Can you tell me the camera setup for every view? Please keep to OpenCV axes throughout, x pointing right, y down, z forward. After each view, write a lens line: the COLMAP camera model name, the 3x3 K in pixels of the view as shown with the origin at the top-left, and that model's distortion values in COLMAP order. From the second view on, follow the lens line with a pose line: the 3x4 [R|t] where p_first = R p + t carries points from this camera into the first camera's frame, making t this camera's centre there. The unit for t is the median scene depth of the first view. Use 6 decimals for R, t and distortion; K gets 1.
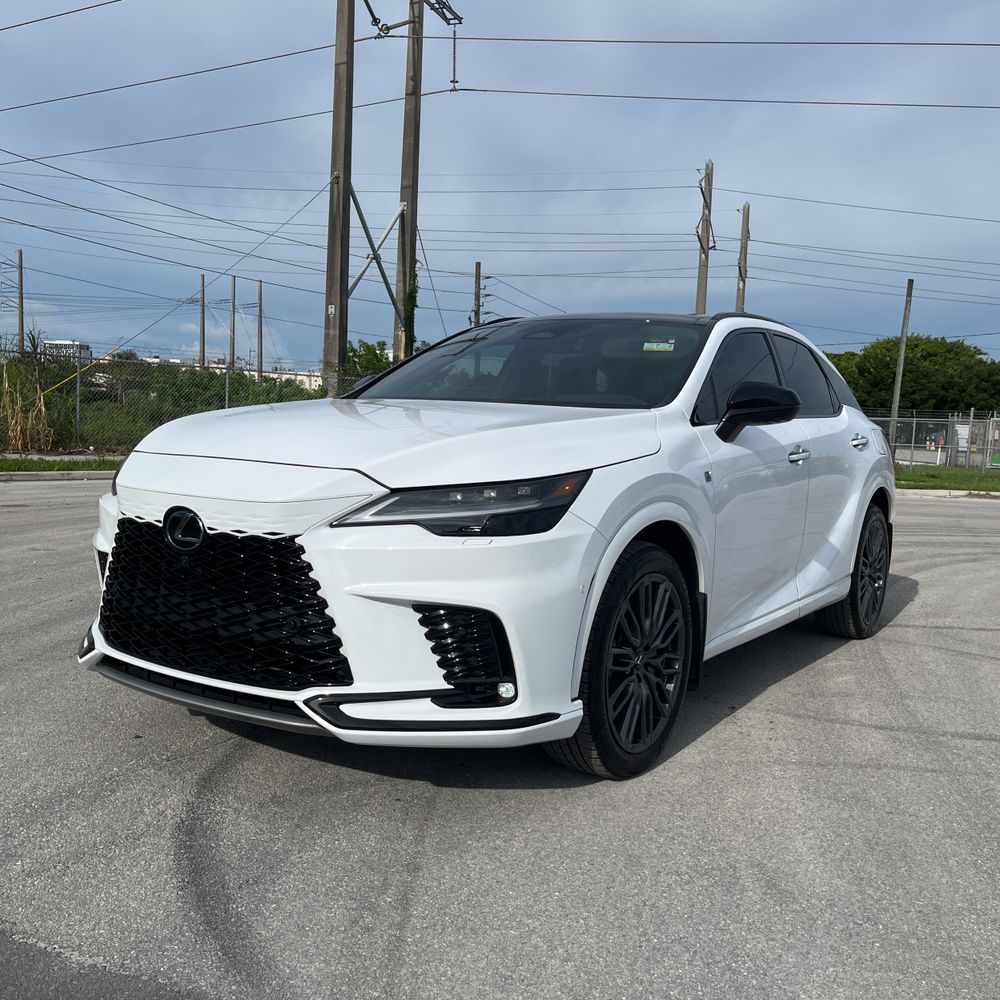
lens RADIAL K [[1036.1, 0, 500.0], [0, 1036.1, 500.0], [0, 0, 1]] dist [0.078678, -0.127123]
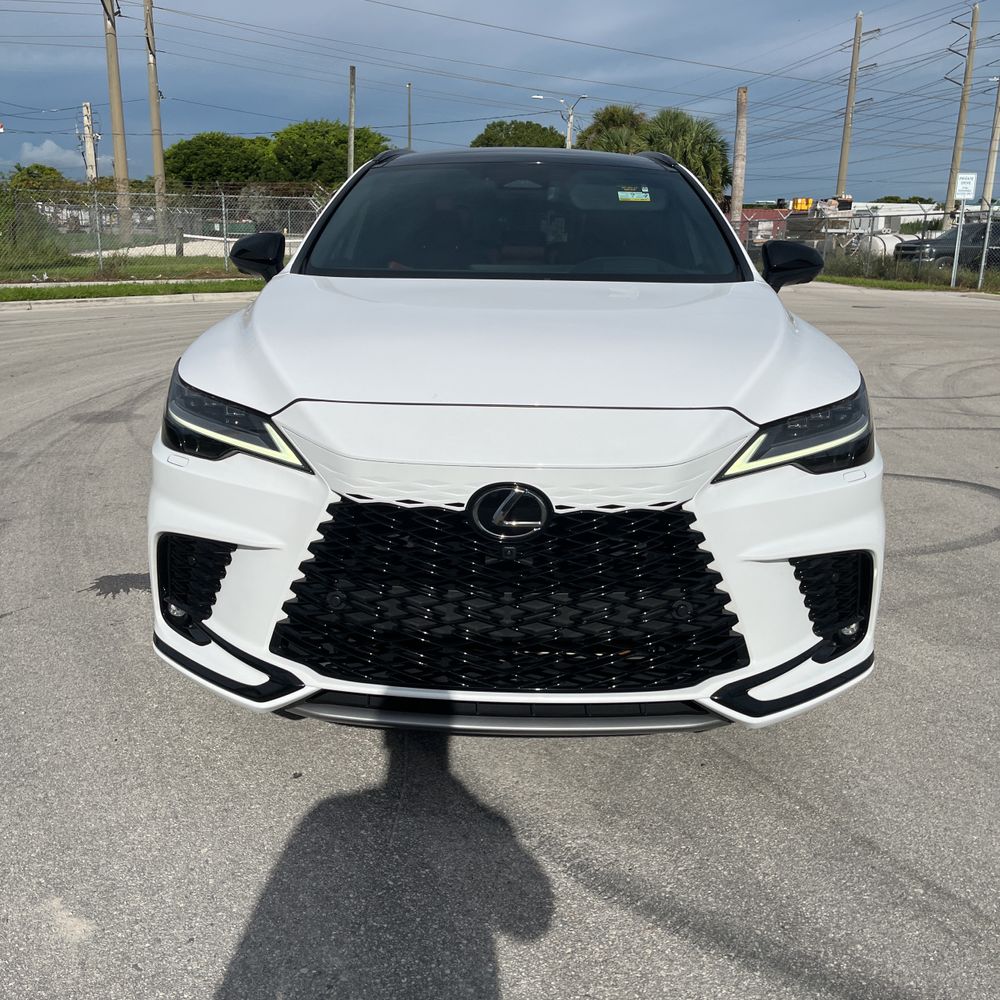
lens RADIAL K [[1038.3, 0, 498.4], [0, 1038.3, 486.3], [0, 0, 1]] dist [0.081309, -0.136517]
pose [[0.849630, -0.158197, 0.503093, -0.670856], [0.063216, 0.977621, 0.200650, -0.135645], [-0.523577, -0.138675, 0.840617, 0.390468]]
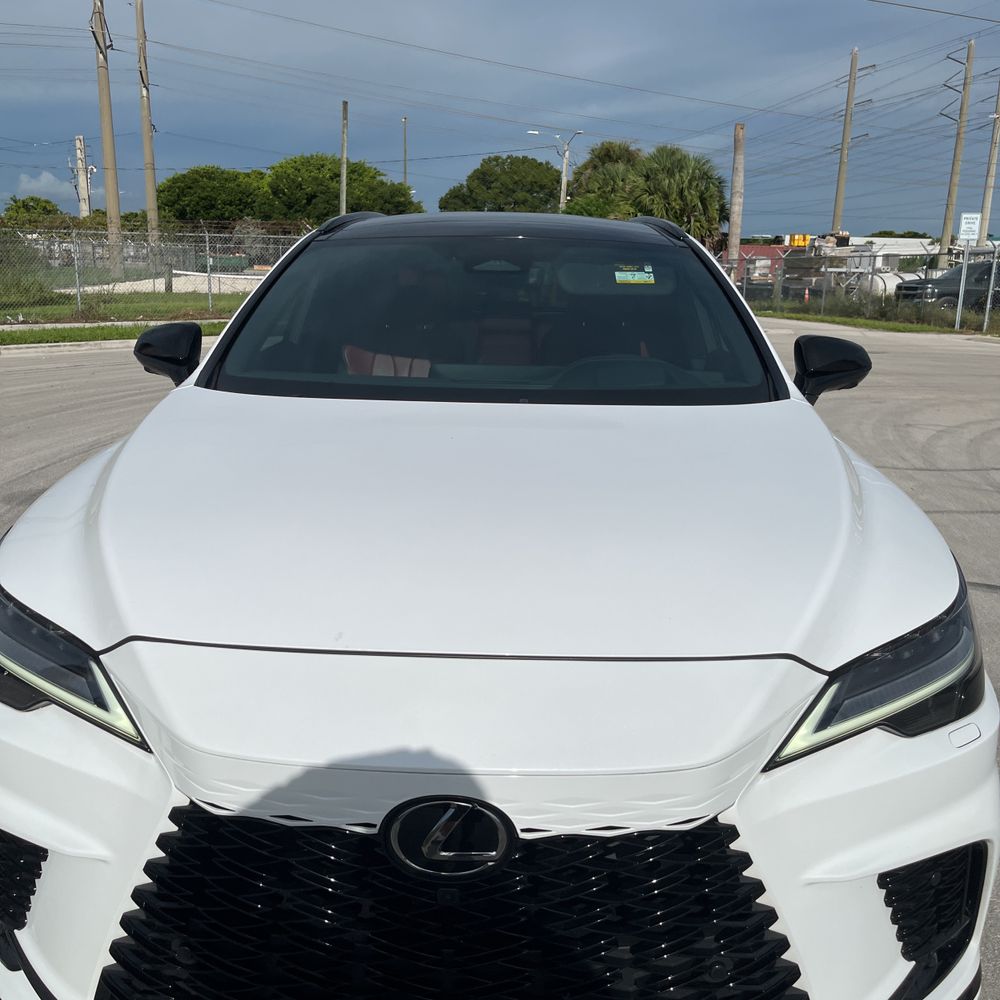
lens RADIAL K [[1036.1, 0, 500.0], [0, 1036.1, 500.0], [0, 0, 1]] dist [0.078678, -0.127123]
pose [[0.847329, -0.148753, 0.509810, -0.496075], [0.060557, 0.980772, 0.185523, -0.203222], [-0.527605, -0.126326, 0.840044, 0.611978]]
